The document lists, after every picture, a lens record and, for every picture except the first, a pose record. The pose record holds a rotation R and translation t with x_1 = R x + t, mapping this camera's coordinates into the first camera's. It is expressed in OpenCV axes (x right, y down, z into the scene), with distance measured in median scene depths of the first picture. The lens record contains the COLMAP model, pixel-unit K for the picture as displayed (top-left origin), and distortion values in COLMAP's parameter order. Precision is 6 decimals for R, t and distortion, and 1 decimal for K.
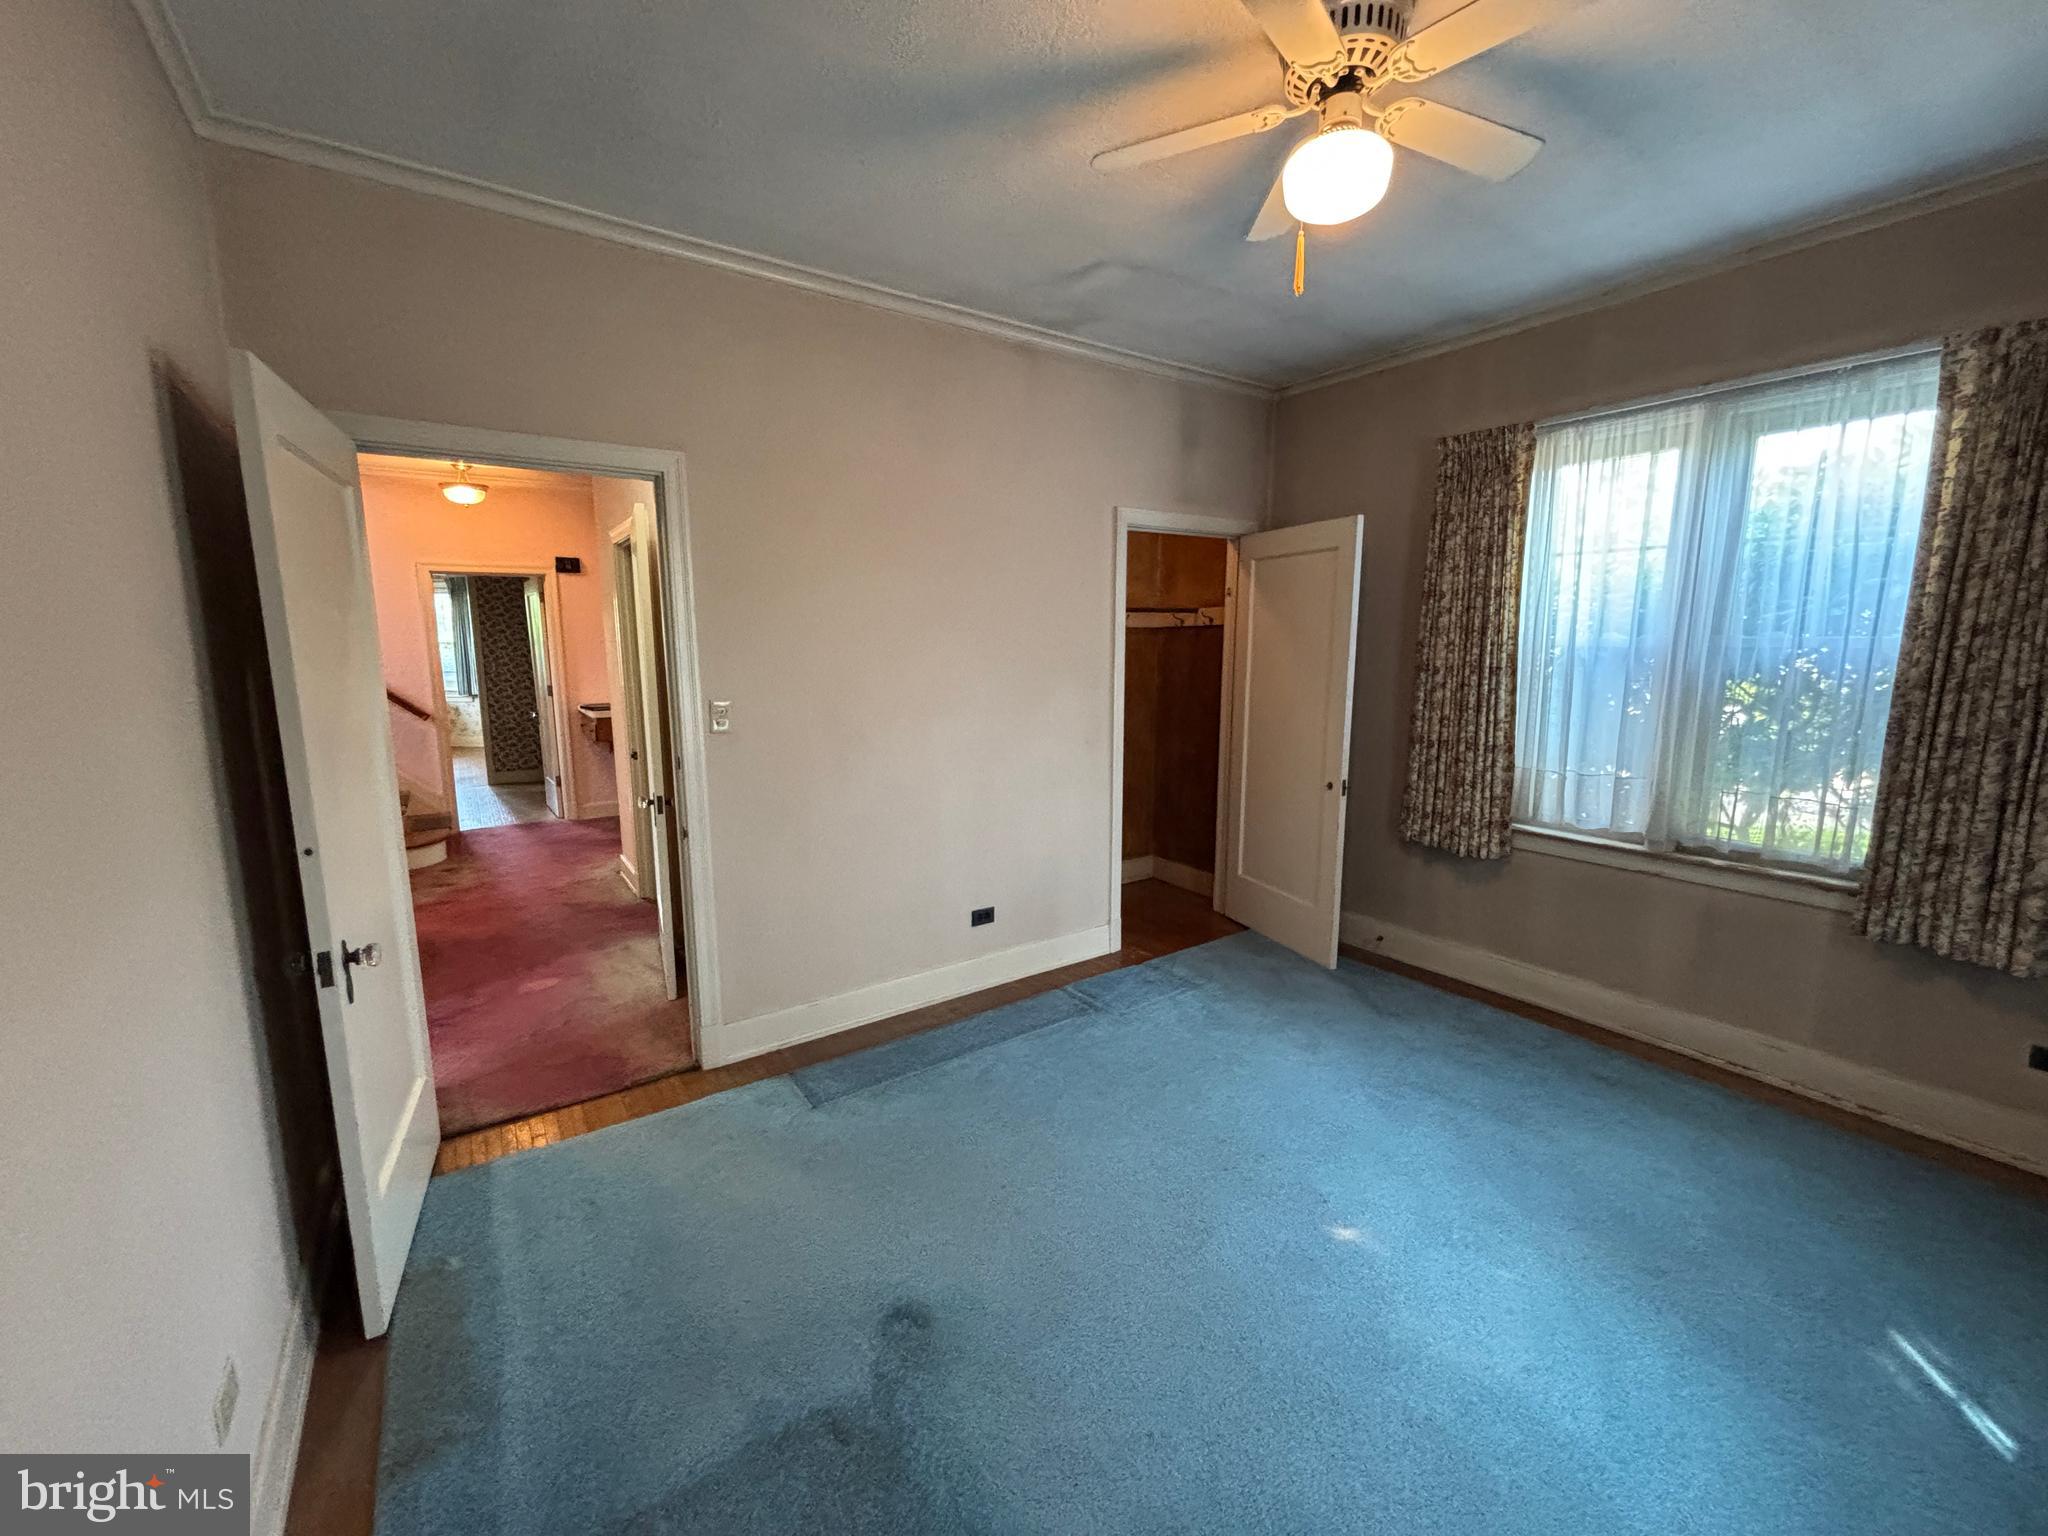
lens RADIAL K [[830.2, 0, 1028.2], [0, 830.2, 769.1], [0, 0, 1]] dist [0.015700, -0.000130]
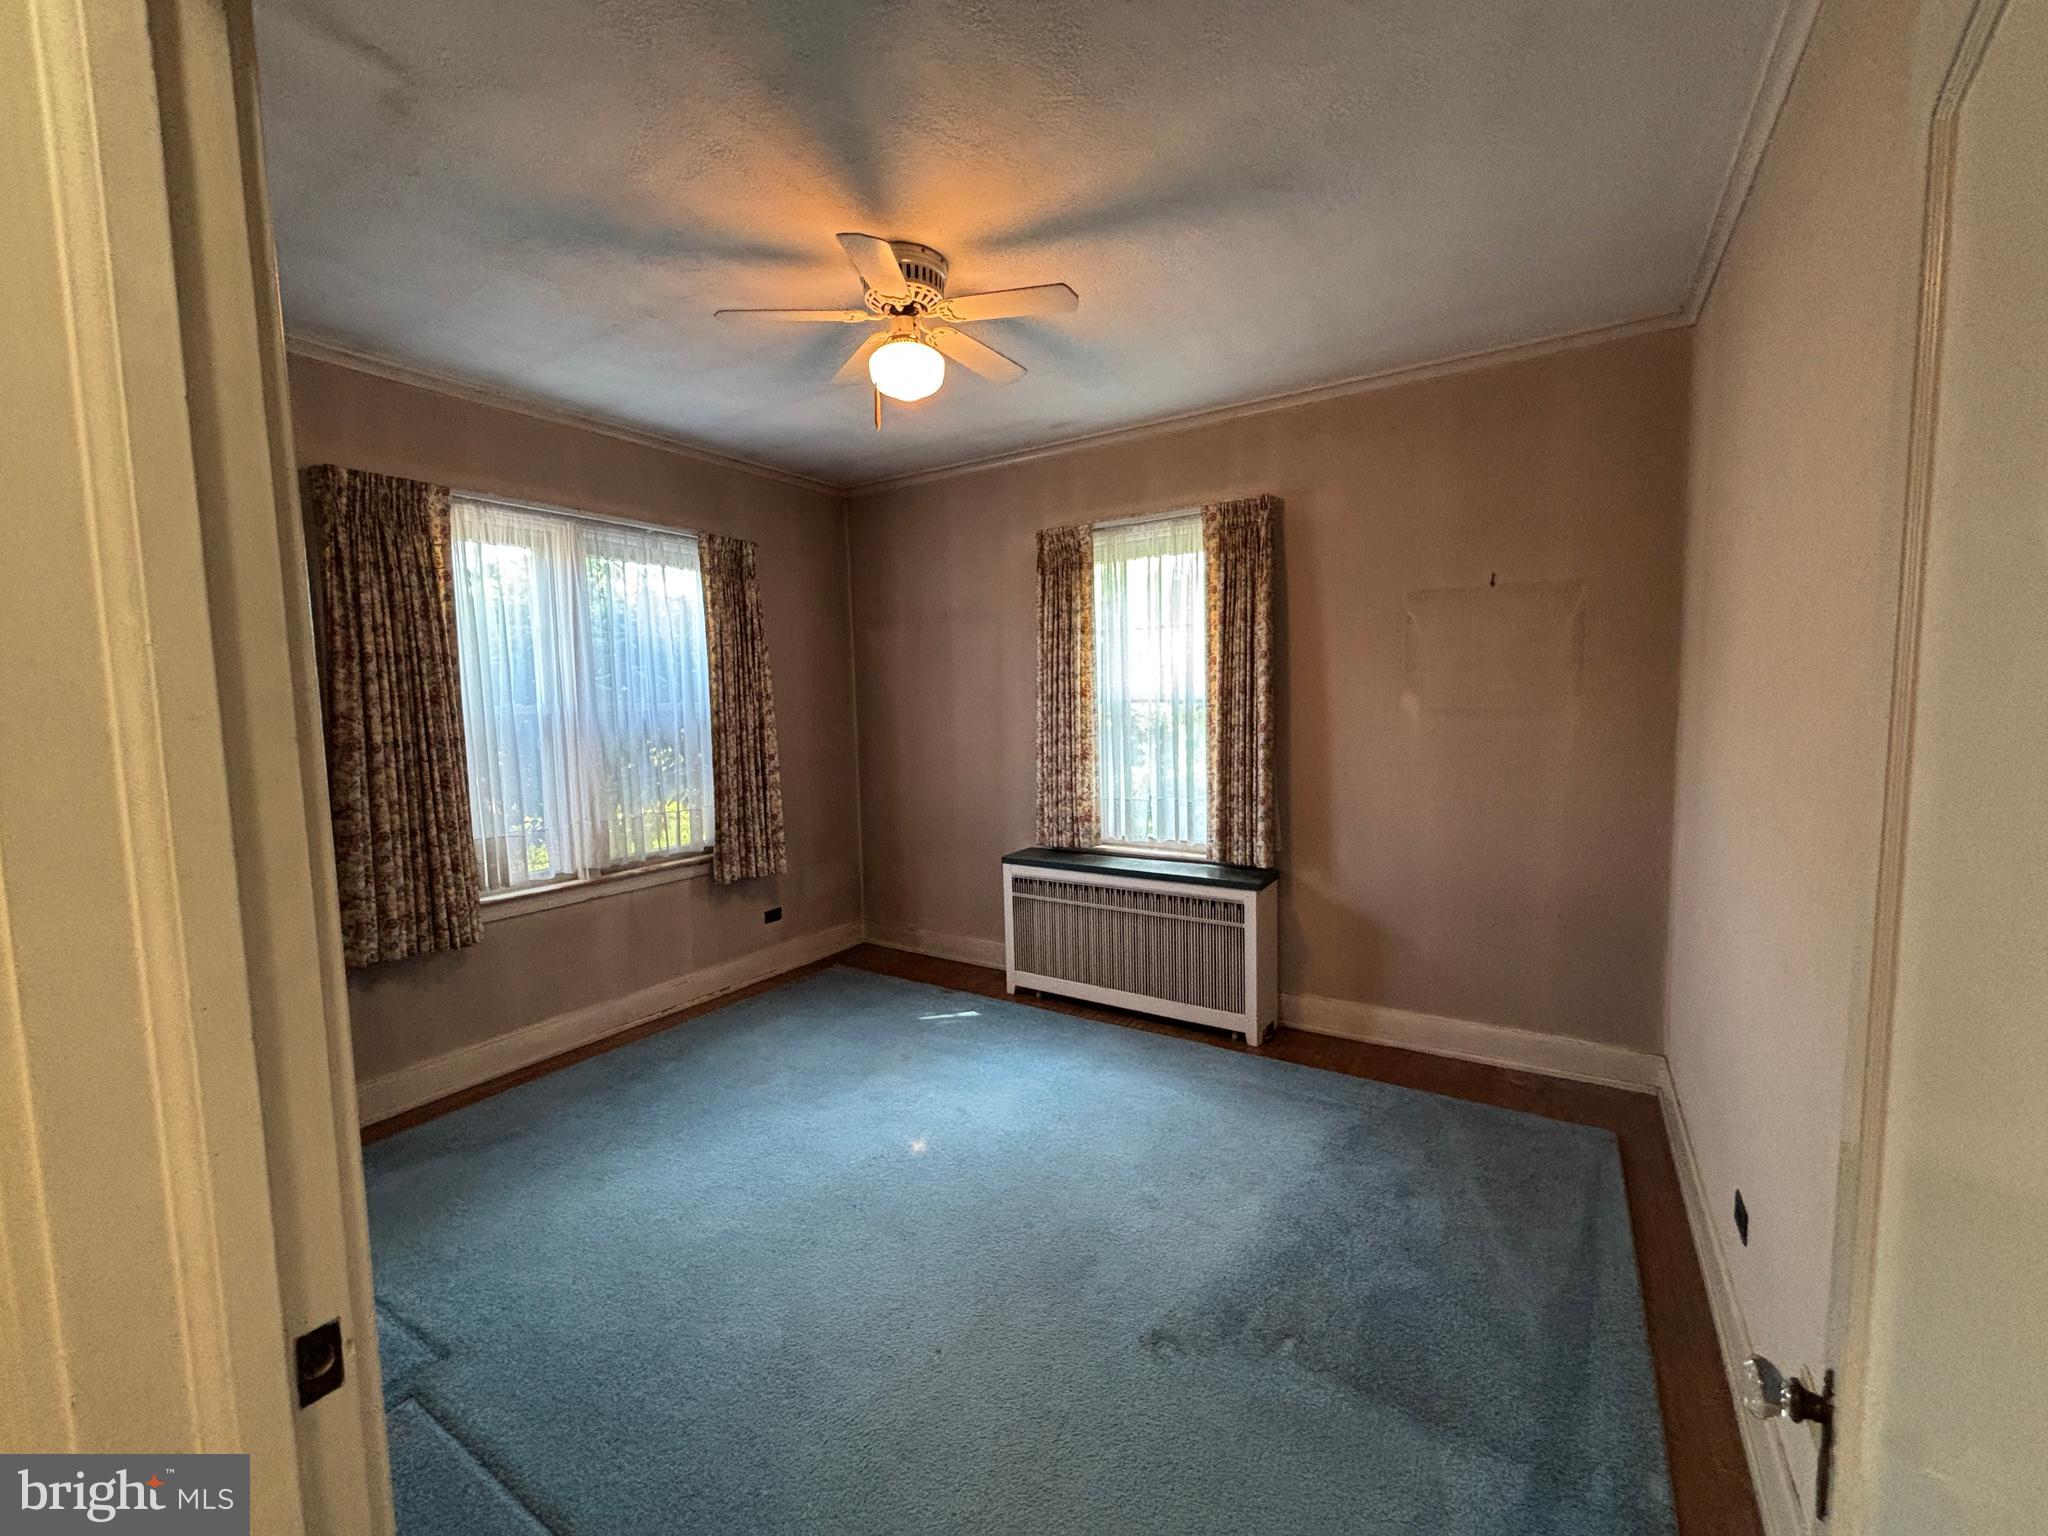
lens RADIAL K [[830.2, 0, 1023.7], [0, 830.2, 768.9], [0, 0, 1]] dist [0.015700, -0.000130]
pose [[-0.367330, -0.070094, 0.927446, -0.627646], [0.169166, 0.975489, 0.140726, -0.130535], [-0.914577, 0.208585, -0.346469, 0.868183]]
